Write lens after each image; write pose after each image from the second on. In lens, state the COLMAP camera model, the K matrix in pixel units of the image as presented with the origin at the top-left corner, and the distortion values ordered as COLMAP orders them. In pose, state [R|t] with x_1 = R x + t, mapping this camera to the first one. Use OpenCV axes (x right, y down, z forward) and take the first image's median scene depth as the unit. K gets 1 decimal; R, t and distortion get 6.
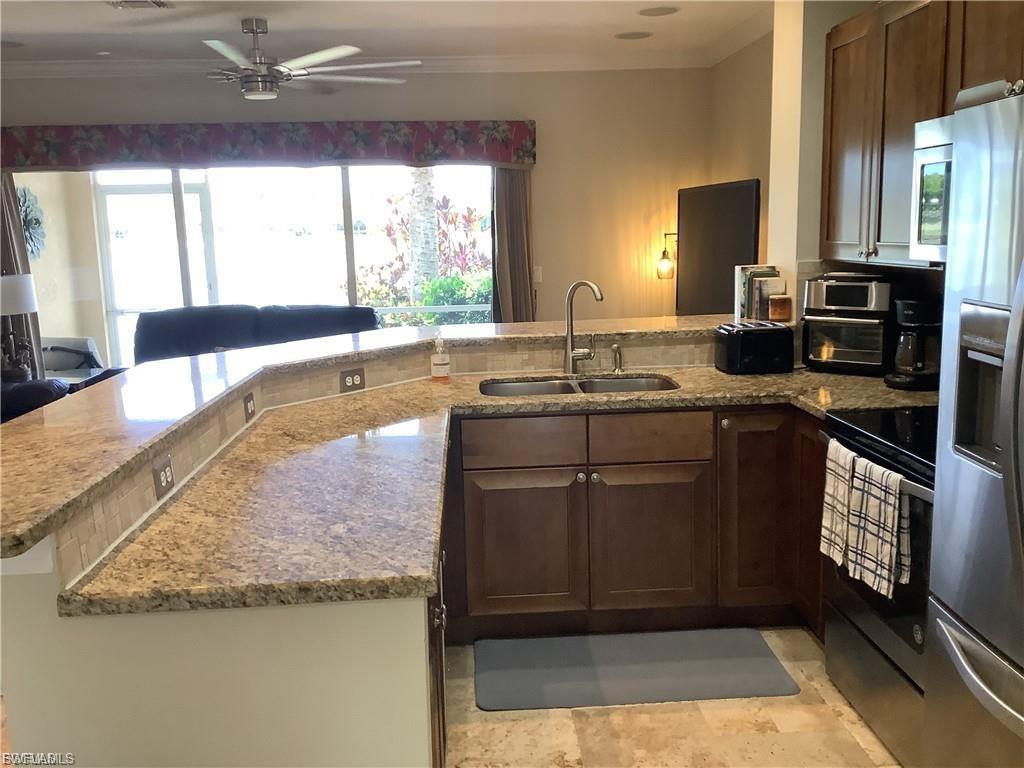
lens RADIAL K [[922.3, 0, 513.1], [0, 922.3, 381.0], [0, 0, 1]] dist [0.123233, -0.229654]
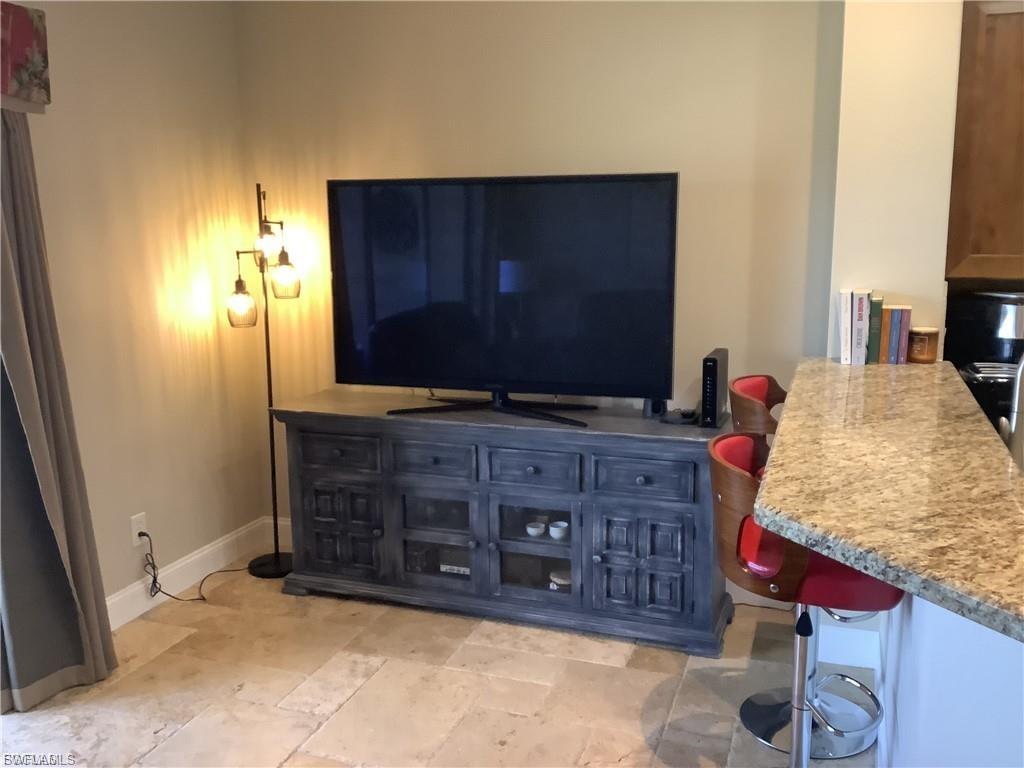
lens RADIAL K [[935.1, 0, 512.0], [0, 935.1, 384.0], [0, 0, 1]] dist [0.116048, -0.232377]
pose [[0.388582, -0.140384, 0.910657, -0.341491], [0.156375, 0.984036, 0.084970, -0.102993], [-0.908048, 0.109386, 0.404331, 0.627195]]
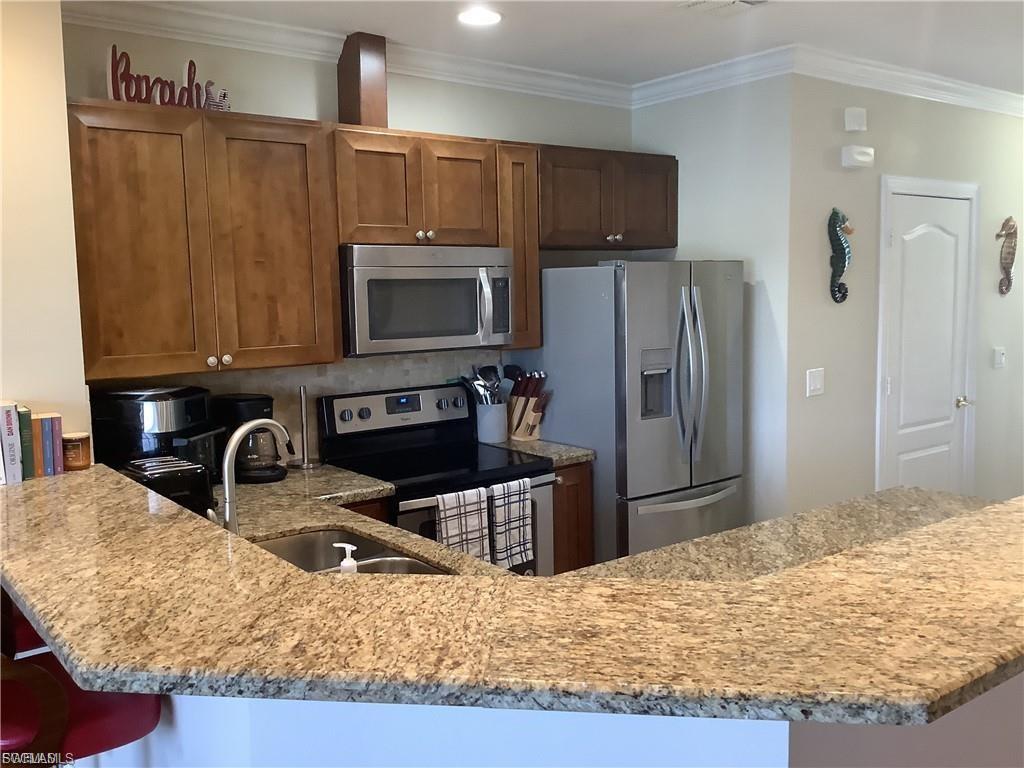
lens RADIAL K [[922.3, 0, 513.1], [0, 922.3, 381.0], [0, 0, 1]] dist [0.123233, -0.229654]
pose [[-0.561391, -0.046153, 0.826262, -0.323459], [0.173123, 0.969801, 0.171797, -0.124765], [-0.809239, 0.239490, -0.536448, 0.694830]]
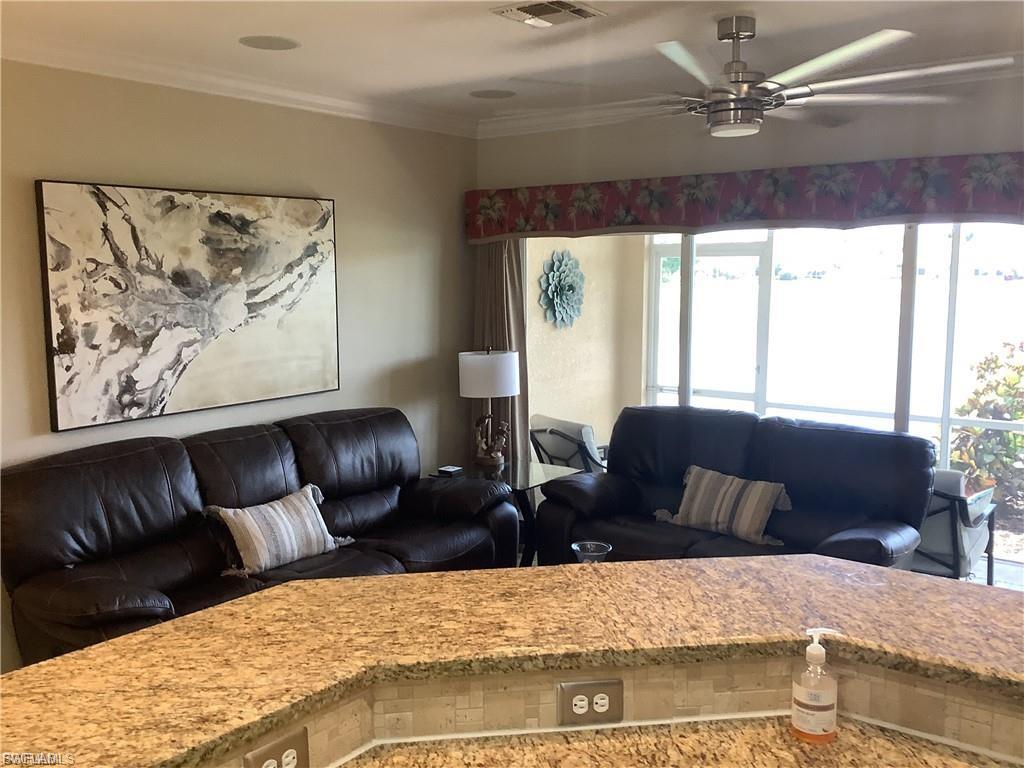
lens RADIAL K [[922.3, 0, 513.1], [0, 922.3, 381.0], [0, 0, 1]] dist [0.123233, -0.229654]
pose [[0.756727, 0.101202, -0.645850, 0.050596], [-0.128023, 0.991757, 0.005403, -0.090657], [0.641073, 0.078595, 0.763445, 0.328948]]
